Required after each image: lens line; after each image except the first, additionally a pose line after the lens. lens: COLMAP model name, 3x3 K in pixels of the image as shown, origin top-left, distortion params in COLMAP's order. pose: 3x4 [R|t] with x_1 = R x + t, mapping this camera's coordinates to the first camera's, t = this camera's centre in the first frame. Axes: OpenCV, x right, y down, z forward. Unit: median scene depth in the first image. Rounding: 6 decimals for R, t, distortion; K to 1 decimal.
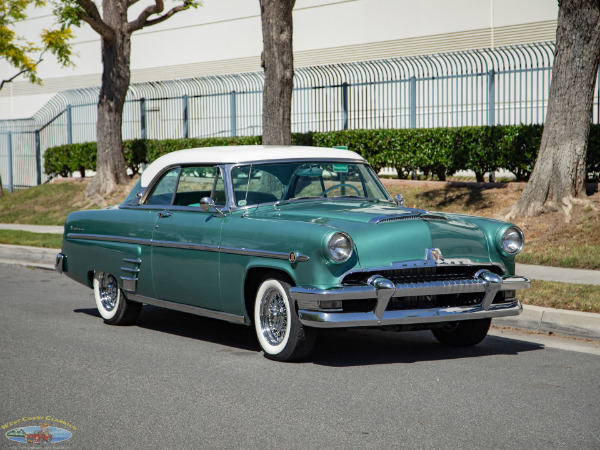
lens RADIAL K [[1460.3, 0, 332.4], [0, 1460.3, 234.8], [0, 0, 1]] dist [0.381520, 0.000000]
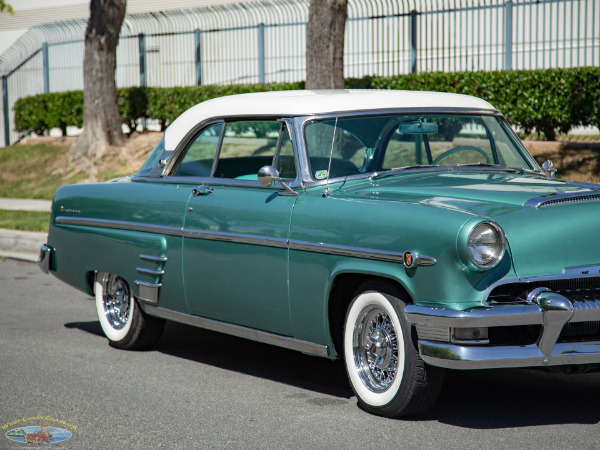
lens RADIAL K [[1645.2, 0, 310.2], [0, 1645.2, 207.8], [0, 0, 1]] dist [0.465459, 0.000000]
pose [[0.999948, 0.001762, -0.010090, -0.054270], [-0.001722, 0.999990, 0.004005, -0.008881], [0.010097, -0.003987, 0.999941, 0.225540]]
